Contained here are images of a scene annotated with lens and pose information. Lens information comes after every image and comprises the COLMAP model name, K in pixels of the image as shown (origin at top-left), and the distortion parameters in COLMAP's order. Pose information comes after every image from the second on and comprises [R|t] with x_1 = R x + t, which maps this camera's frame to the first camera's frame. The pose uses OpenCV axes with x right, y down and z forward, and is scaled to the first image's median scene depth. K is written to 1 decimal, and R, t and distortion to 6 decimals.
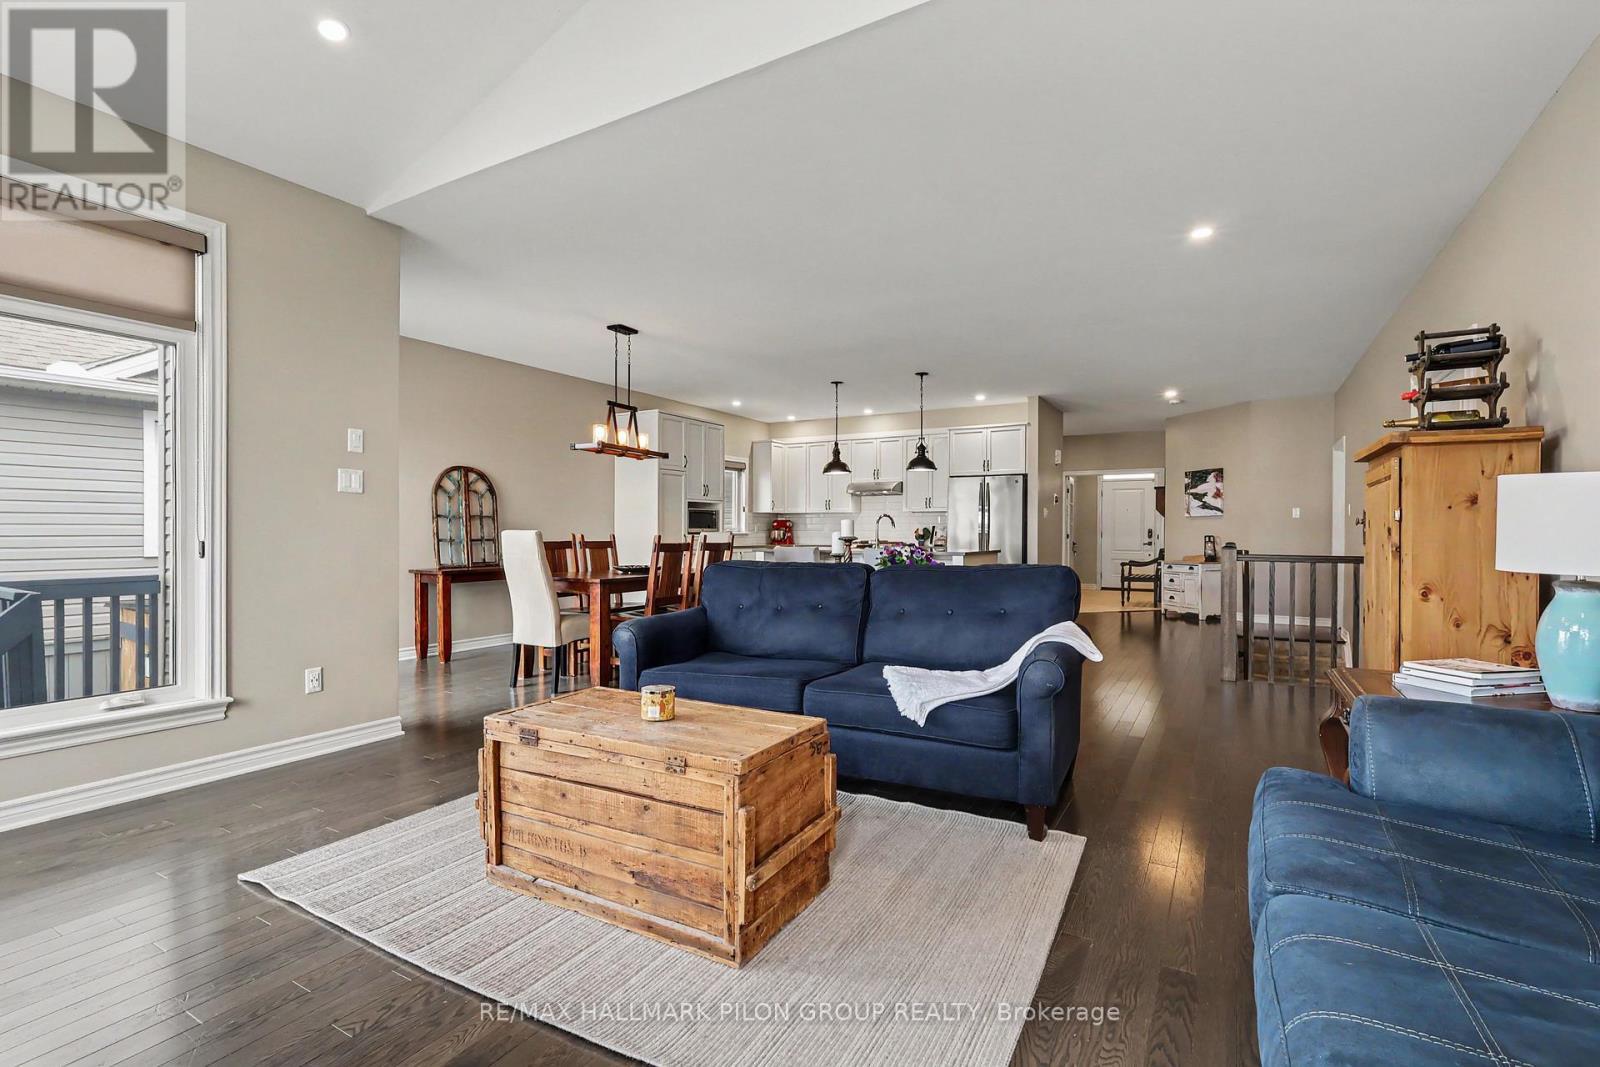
lens RADIAL K [[750.5, 0, 798.2], [0, 750.5, 539.2], [0, 0, 1]] dist [0.002485, -0.000517]
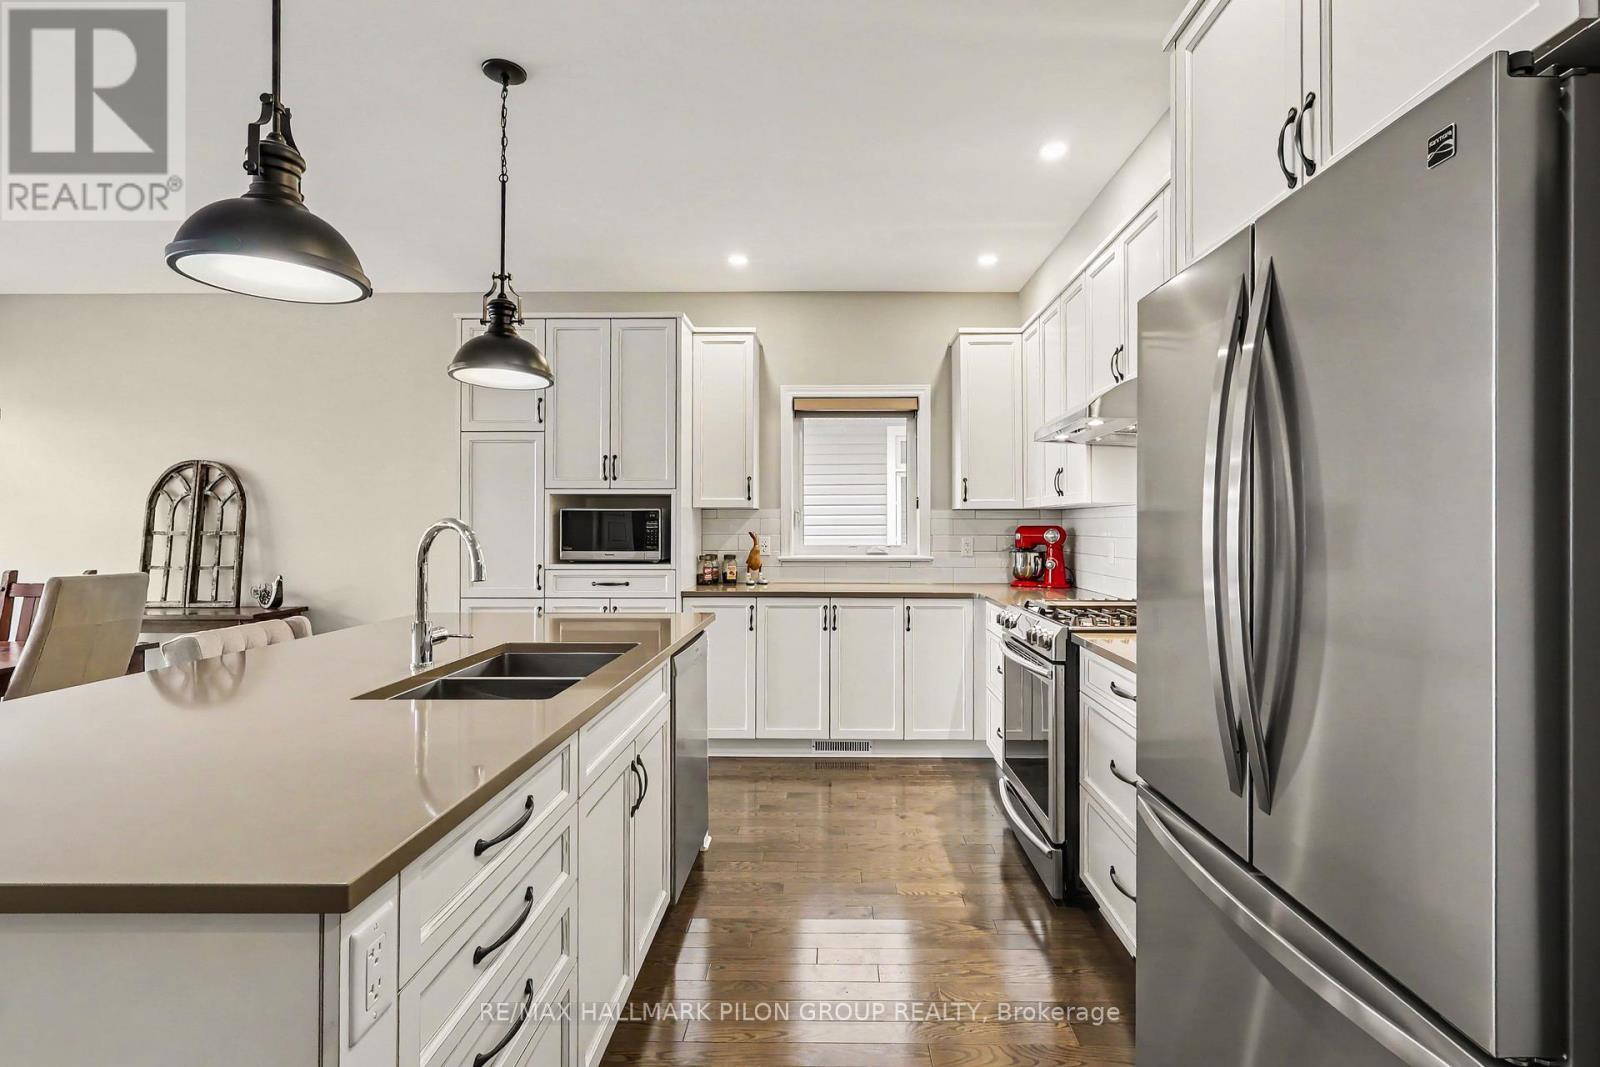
lens RADIAL K [[750.5, 0, 806.4], [0, 750.5, 523.7], [0, 0, 1]] dist [0.002485, -0.000517]
pose [[0.497776, -0.006151, -0.867284, 0.417630], [-0.008057, 0.999899, -0.011716, -0.033828], [0.867268, 0.012820, 0.497676, 1.110531]]
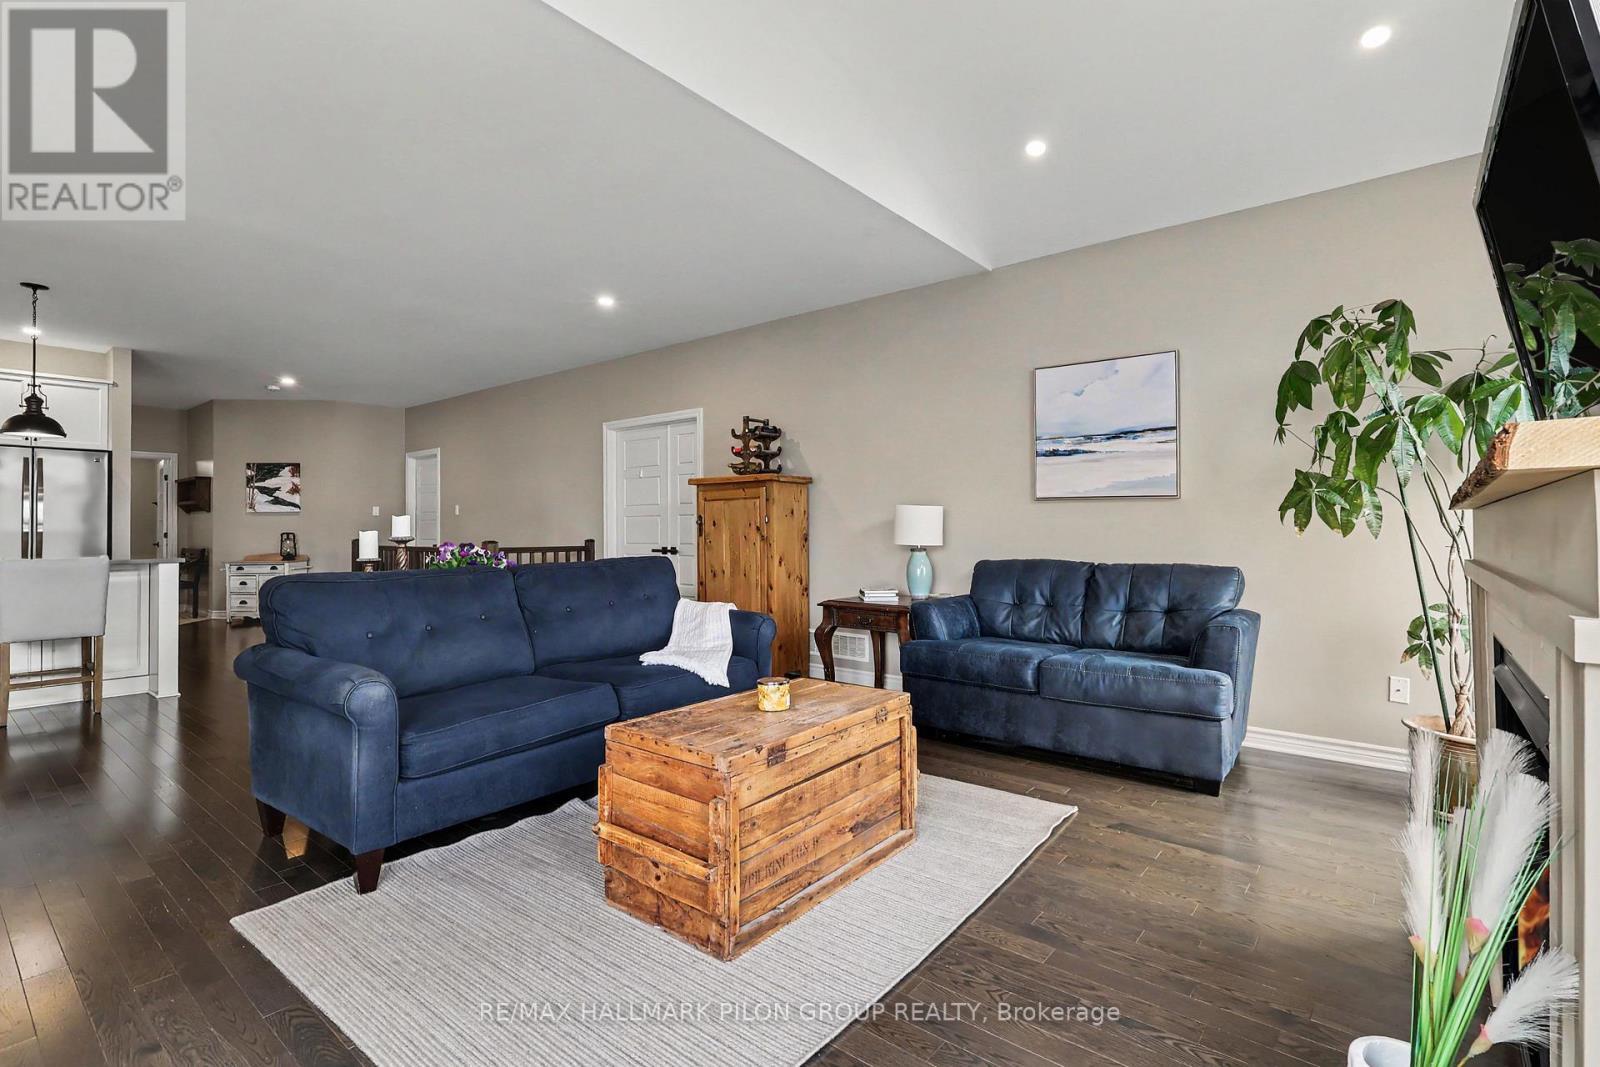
lens RADIAL K [[750.5, 0, 821.7], [0, 750.5, 515.5], [0, 0, 1]] dist [0.002485, -0.000517]
pose [[0.147974, 0.012835, 0.988908, -0.410594], [0.013057, 0.999803, -0.014930, -0.004909], [-0.988905, 0.015121, 0.147777, 0.261701]]
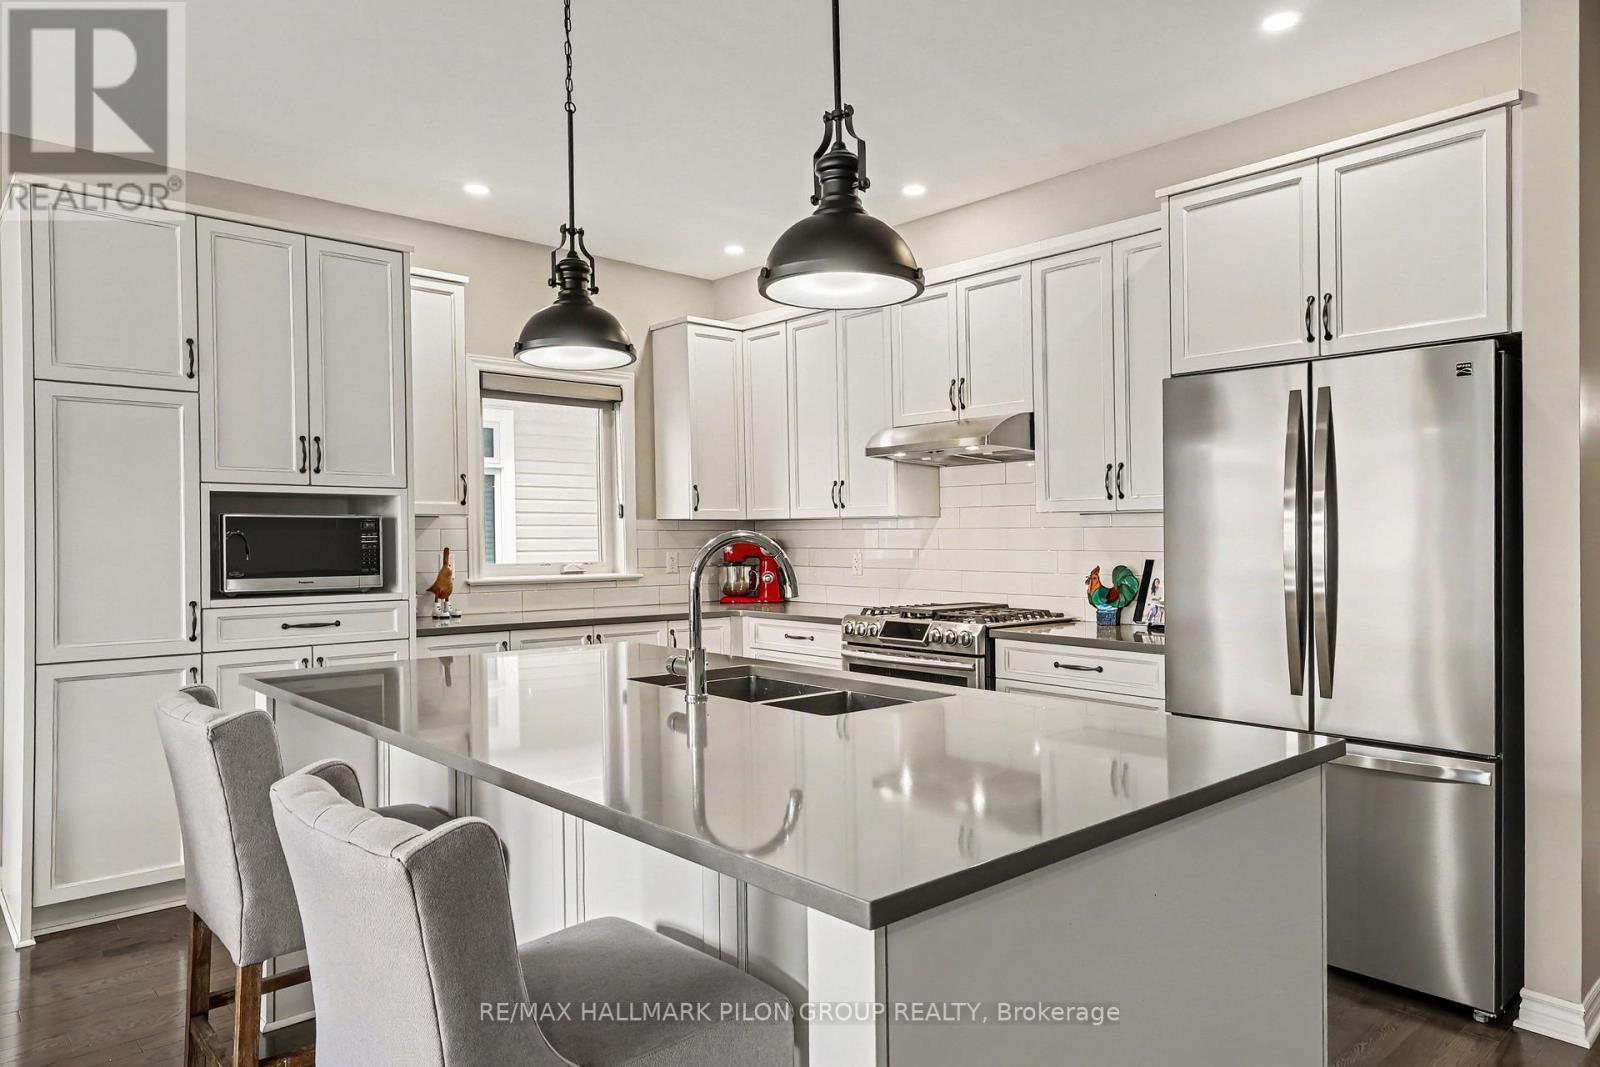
lens RADIAL K [[1021.3, 0, 800.5], [0, 1021.3, 544.9], [0, 0, 1]] dist [-0.003536, -0.001400]
pose [[0.951099, -0.004172, -0.308860, 0.253534], [0.003273, 0.999989, -0.003428, -0.032495], [0.308870, 0.002249, 0.951101, 0.839742]]
